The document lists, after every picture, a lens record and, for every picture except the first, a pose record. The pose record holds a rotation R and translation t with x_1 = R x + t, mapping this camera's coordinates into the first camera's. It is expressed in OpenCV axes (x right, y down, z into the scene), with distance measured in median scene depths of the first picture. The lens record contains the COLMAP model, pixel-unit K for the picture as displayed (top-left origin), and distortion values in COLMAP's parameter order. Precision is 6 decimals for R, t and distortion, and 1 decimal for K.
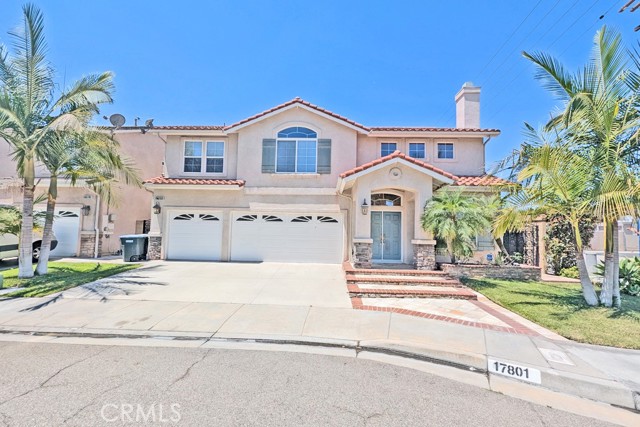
lens RADIAL K [[262.3, 0, 320.0], [0, 262.3, 215.9], [0, 0, 1]] dist [0.002713, -0.000539]
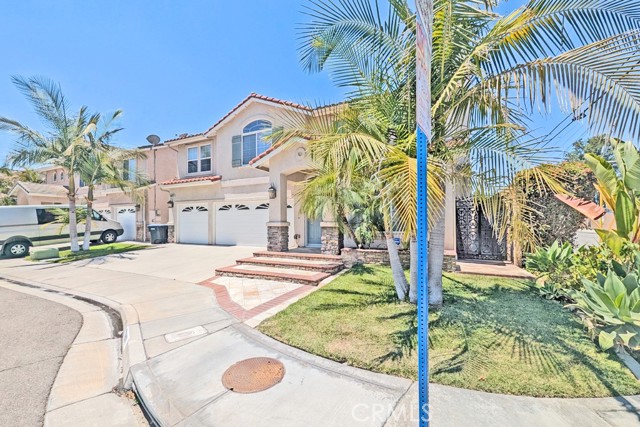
lens RADIAL K [[262.3, 0, 320.6], [0, 262.3, 216.4], [0, 0, 1]] dist [0.002713, -0.000539]
pose [[0.912248, -0.033417, -0.408273, 0.580326], [0.049726, 0.998330, 0.029395, 0.033309], [0.406609, -0.047117, 0.912387, 0.114729]]
